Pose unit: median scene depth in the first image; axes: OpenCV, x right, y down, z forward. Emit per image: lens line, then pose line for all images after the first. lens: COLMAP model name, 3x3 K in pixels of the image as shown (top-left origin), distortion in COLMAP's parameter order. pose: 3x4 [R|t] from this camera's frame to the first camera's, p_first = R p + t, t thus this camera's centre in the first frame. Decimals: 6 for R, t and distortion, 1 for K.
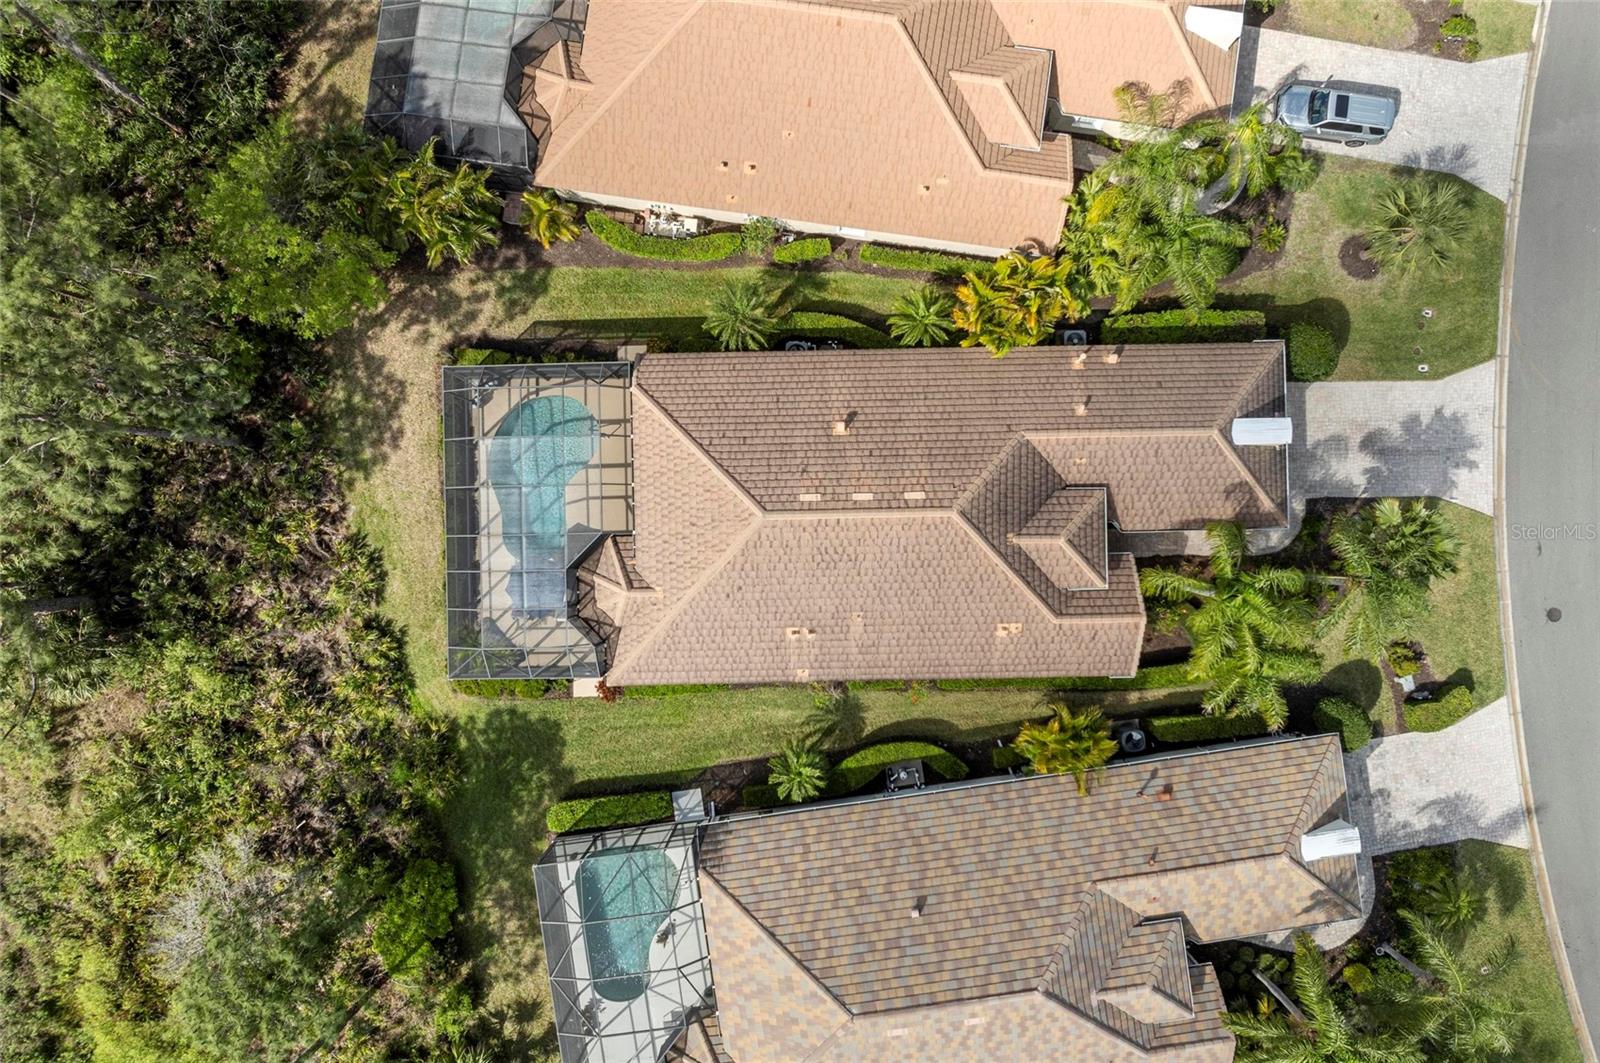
lens RADIAL K [[1102.5, 0, 799.4], [0, 1102.5, 531.1], [0, 0, 1]] dist [-0.031951, 0.000667]
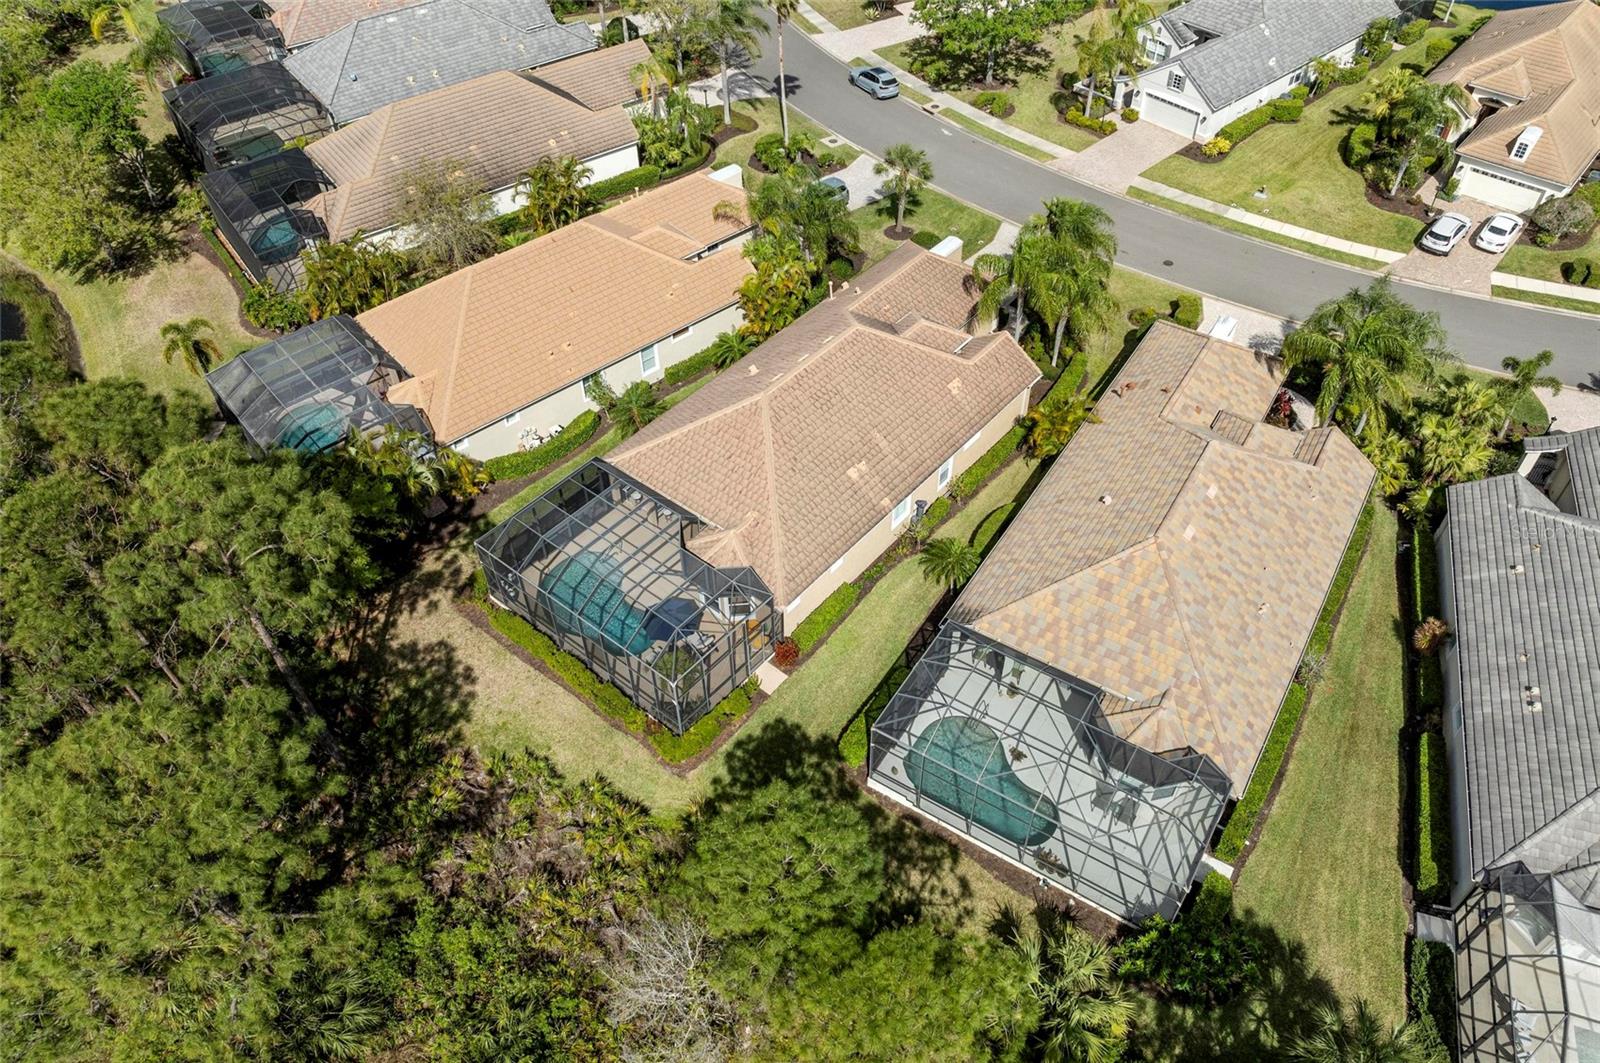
lens RADIAL K [[1102.5, 0, 794.6], [0, 1102.5, 518.0], [0, 0, 1]] dist [-0.031951, 0.000667]
pose [[0.655638, -0.543463, 0.524201, -0.629842], [0.755063, 0.468043, -0.459145, 0.554023], [0.004180, 0.696838, 0.717216, 0.157287]]
